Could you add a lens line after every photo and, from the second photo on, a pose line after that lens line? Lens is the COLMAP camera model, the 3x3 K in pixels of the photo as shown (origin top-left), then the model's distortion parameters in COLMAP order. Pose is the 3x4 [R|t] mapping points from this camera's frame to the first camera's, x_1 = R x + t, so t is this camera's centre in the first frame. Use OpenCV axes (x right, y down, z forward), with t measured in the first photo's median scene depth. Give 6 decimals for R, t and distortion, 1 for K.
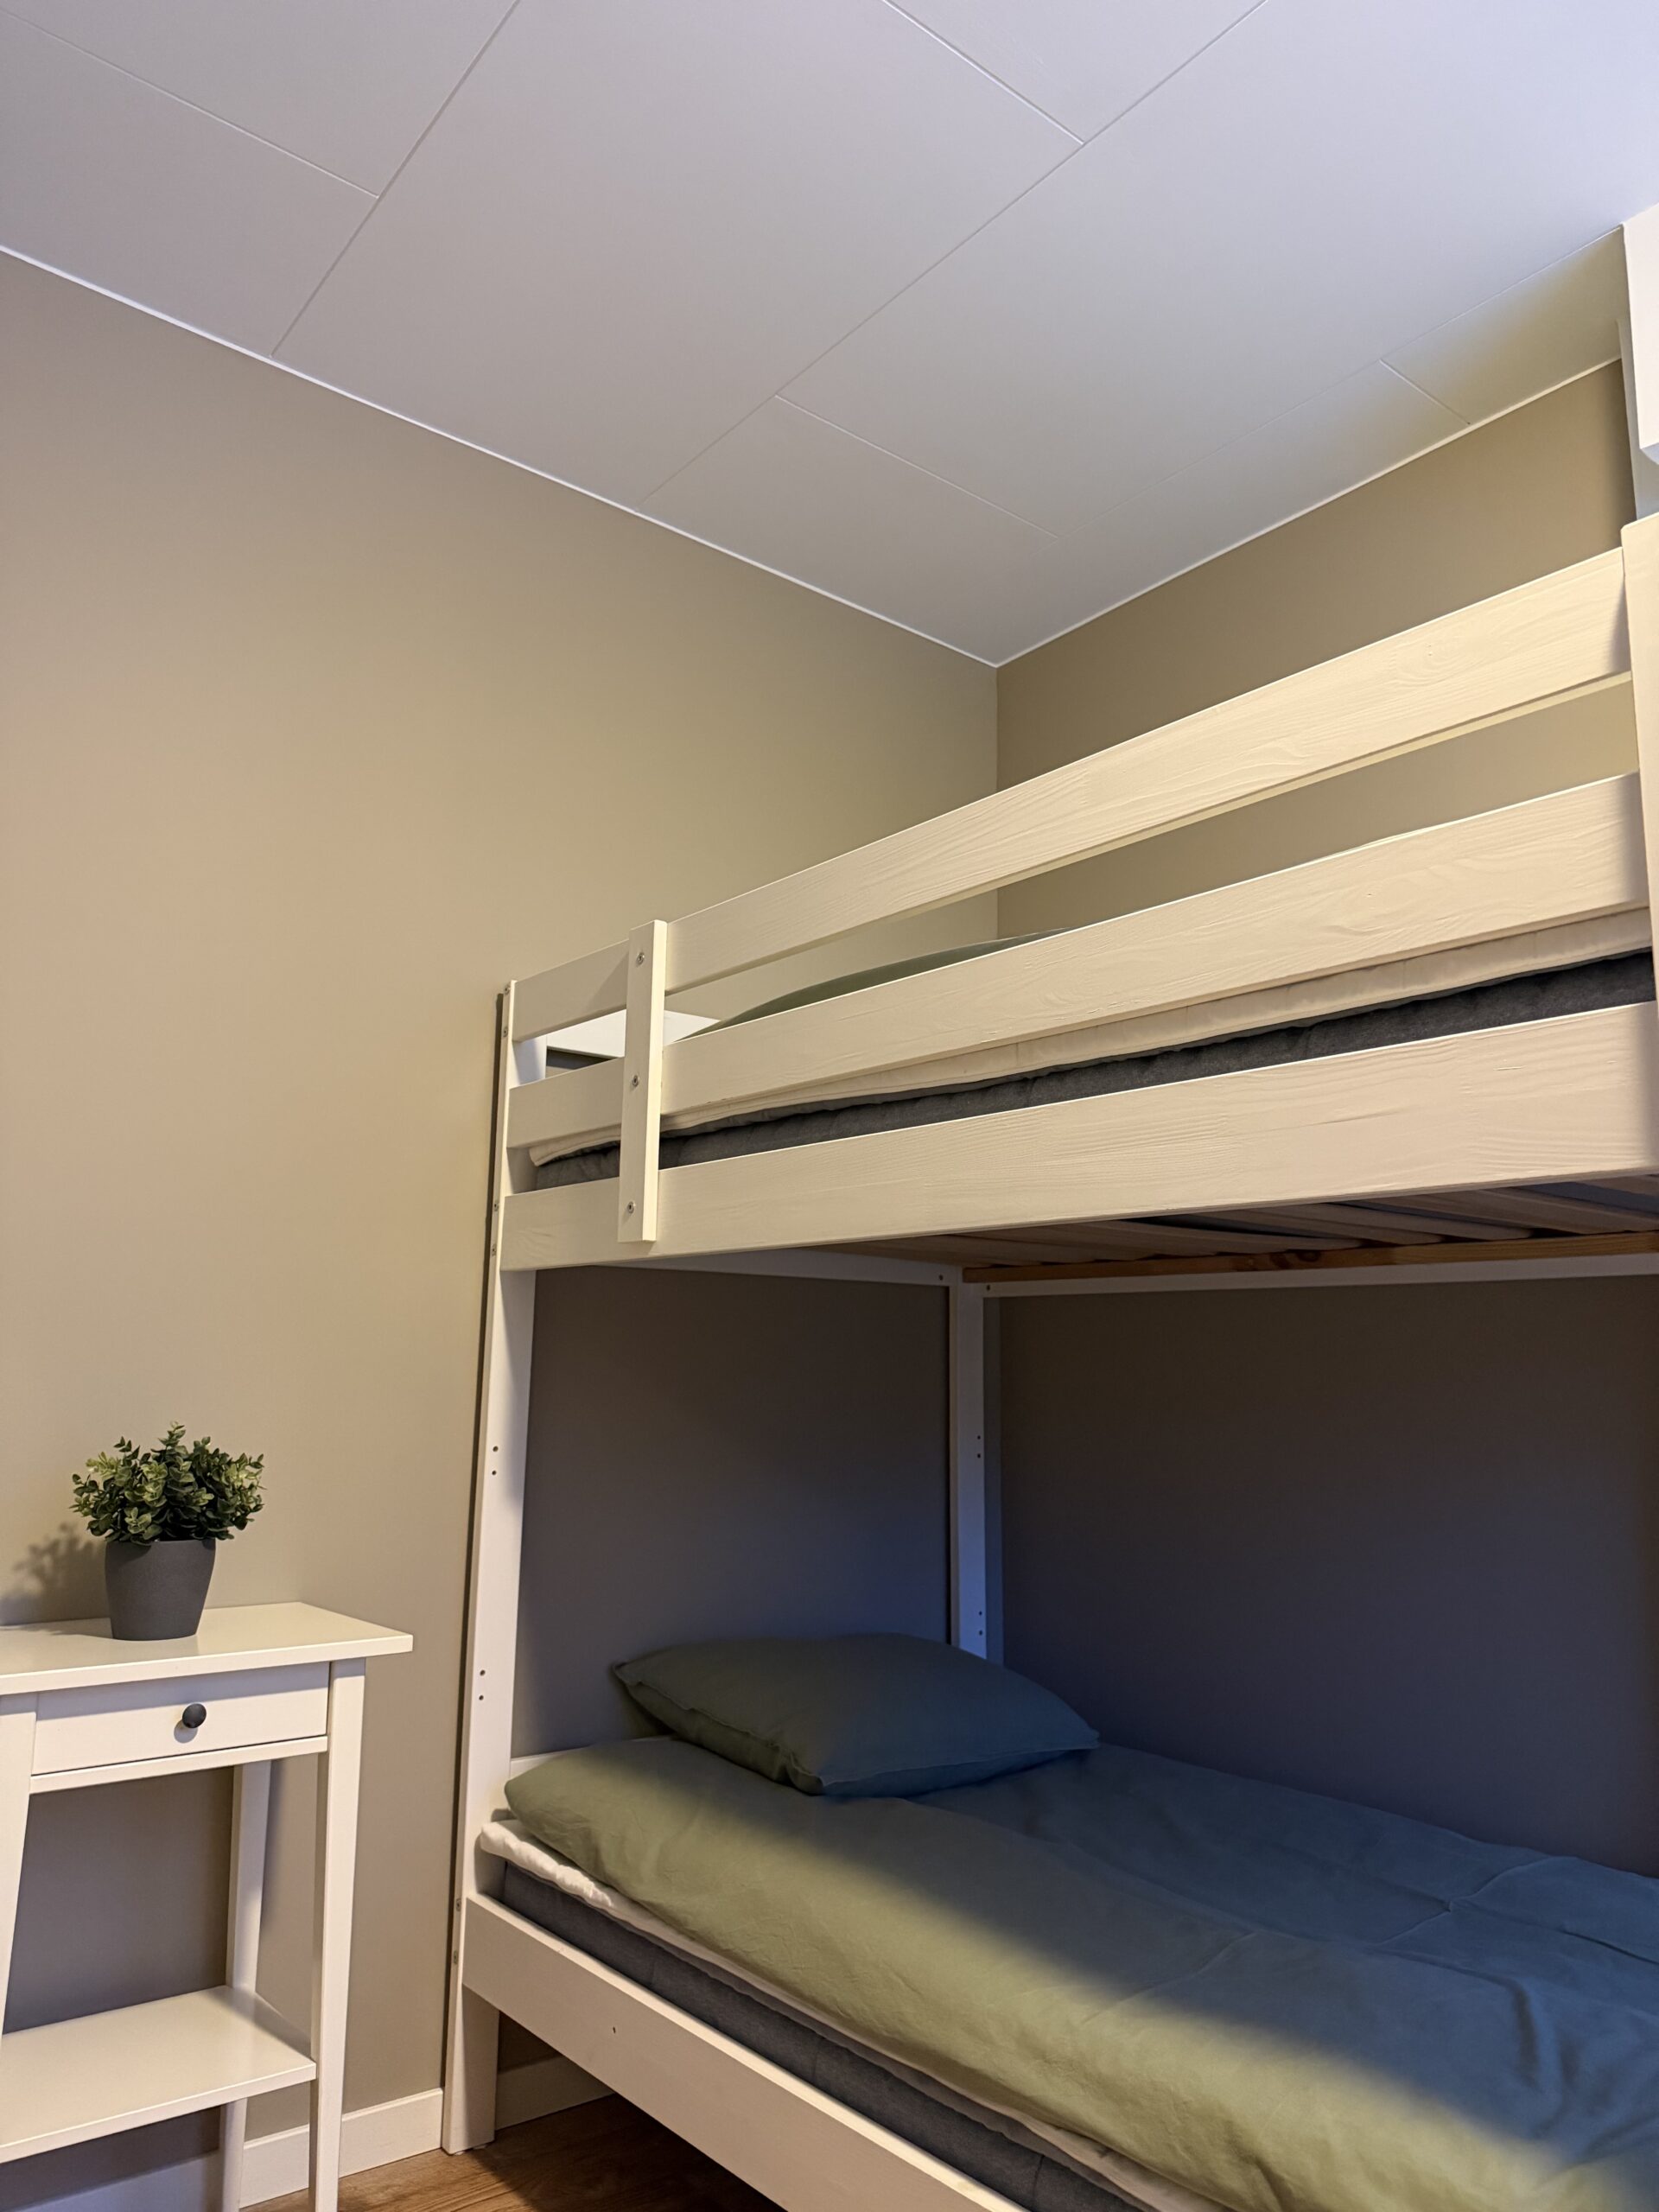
lens RADIAL K [[1568.3, 0, 824.7], [0, 1568.3, 1093.8], [0, 0, 1]] dist [0.036096, -0.044548]
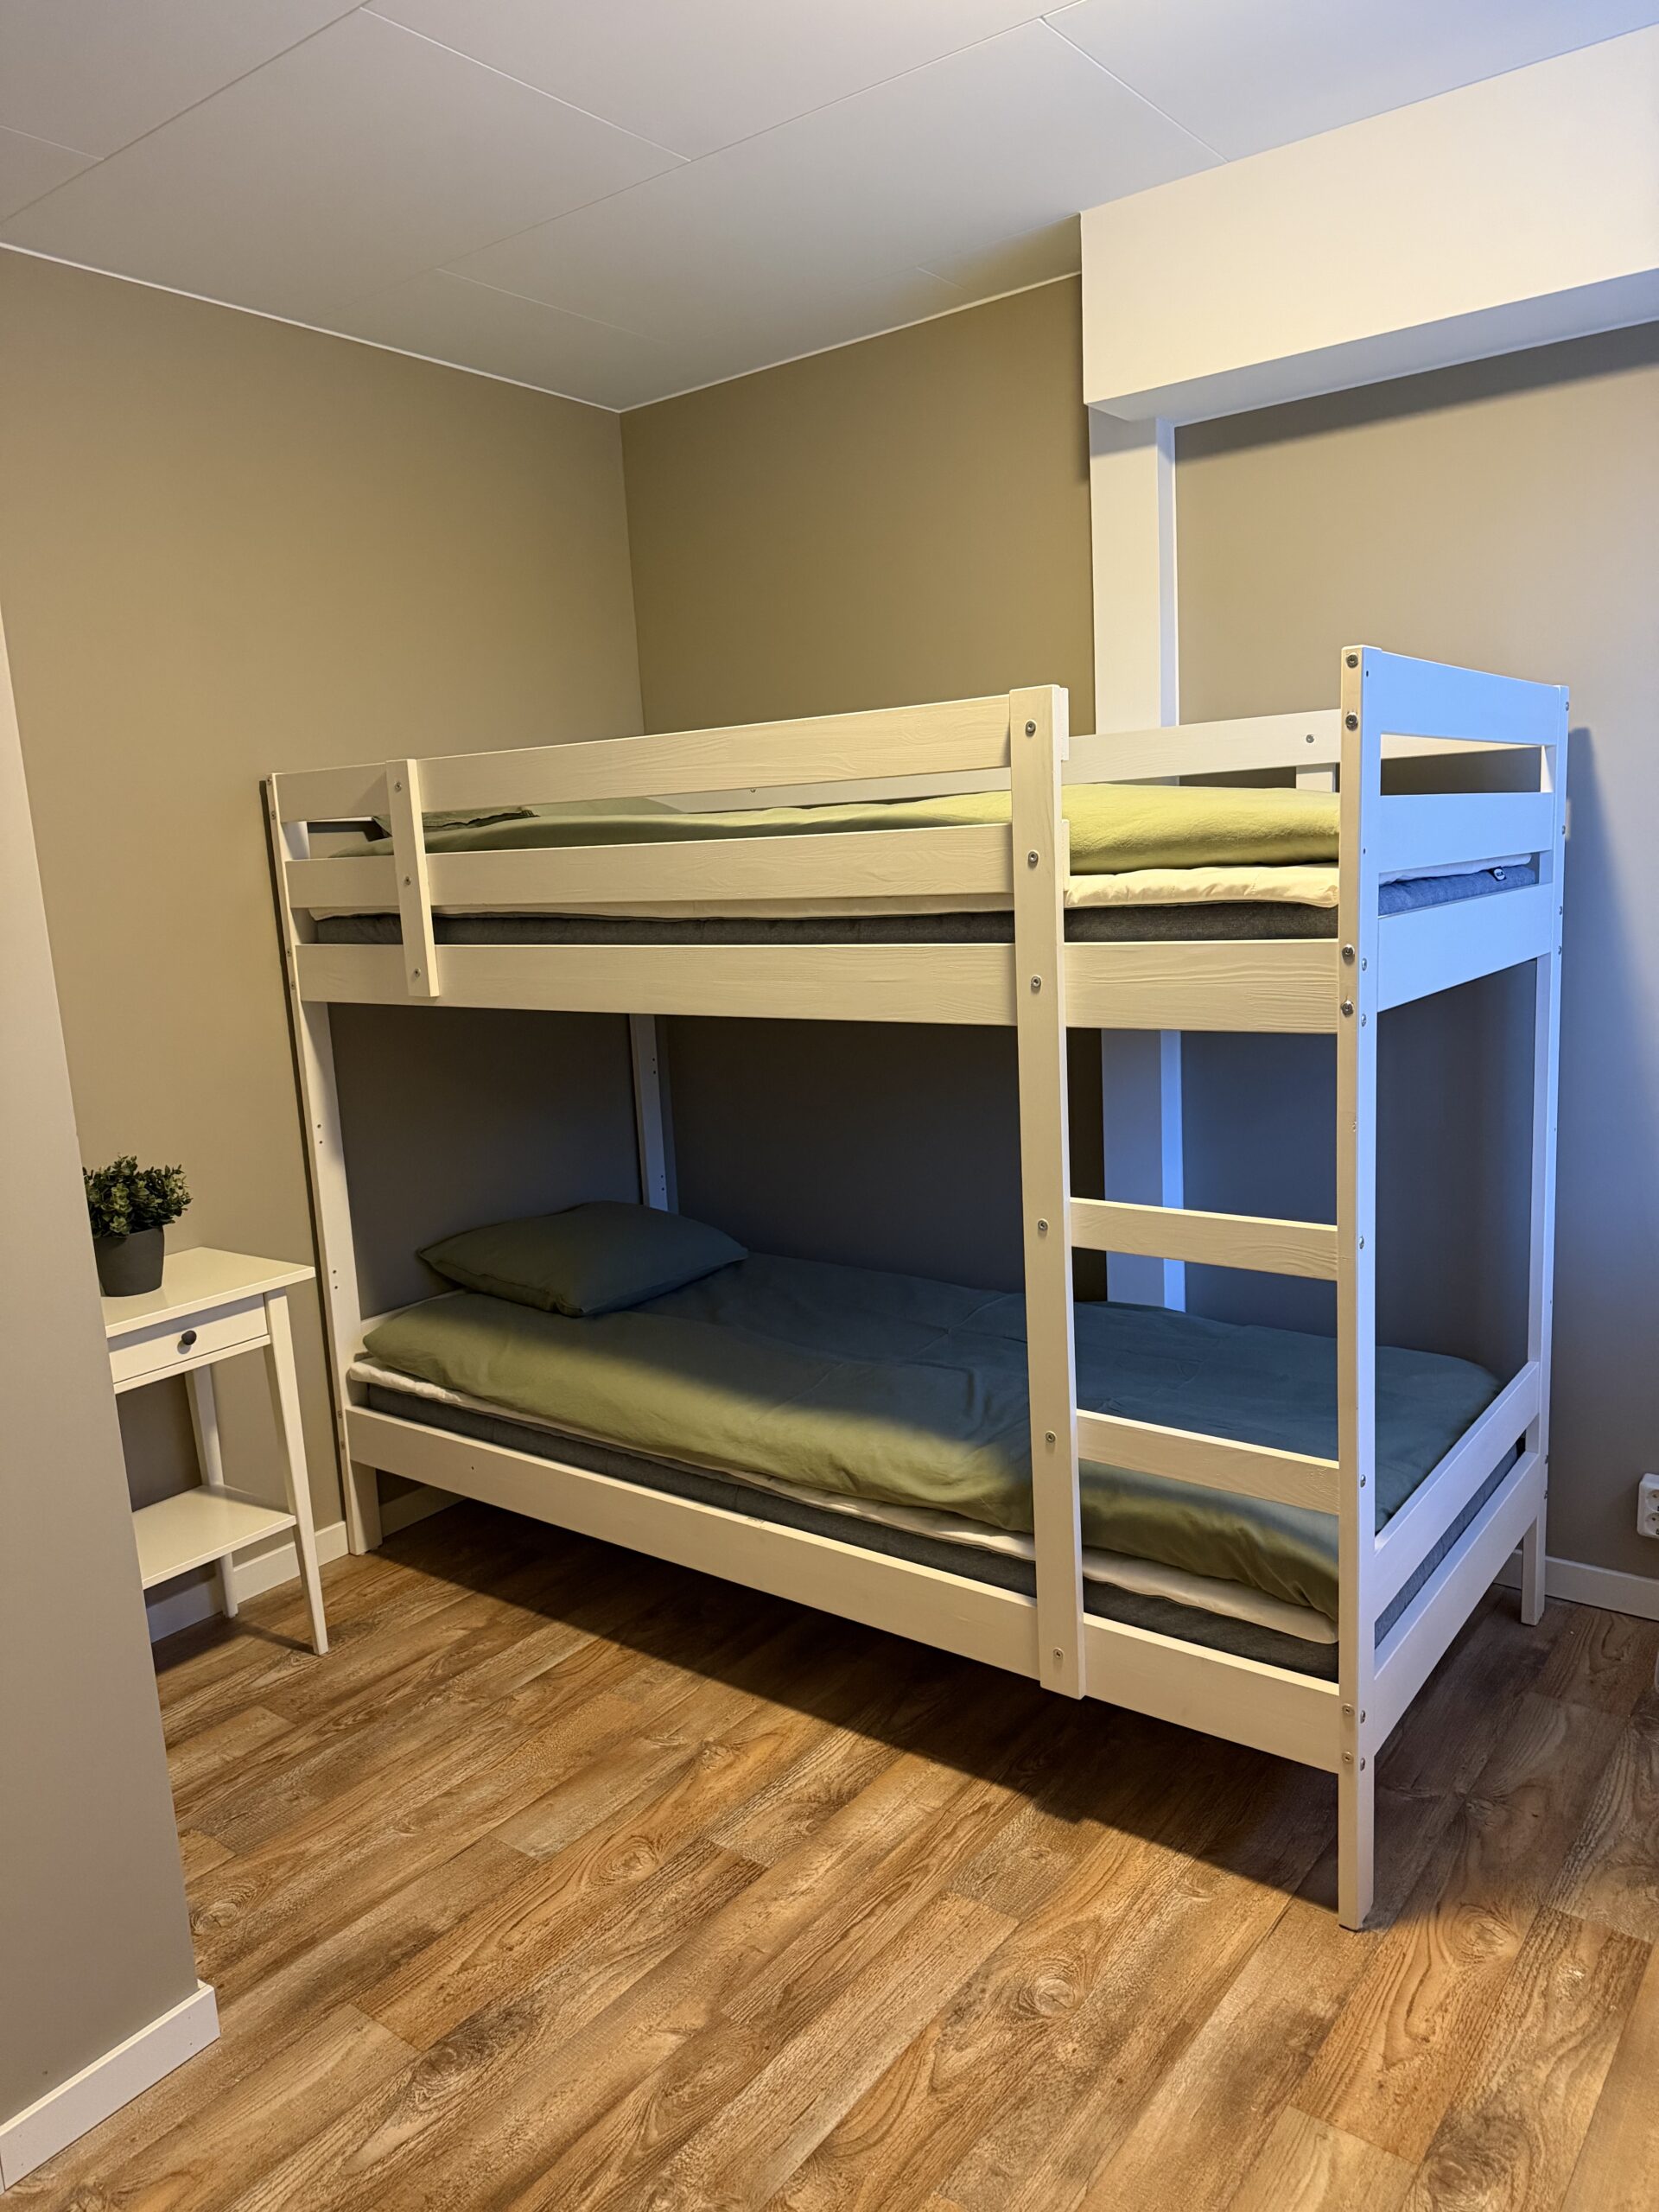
lens RADIAL K [[1568.3, 0, 834.7], [0, 1568.3, 1102.4], [0, 0, 1]] dist [0.036096, -0.044548]
pose [[0.966499, -0.107612, 0.233023, -0.103243], [0.024336, 0.942196, 0.334176, -0.288054], [-0.255515, -0.317310, 0.913251, -0.448716]]
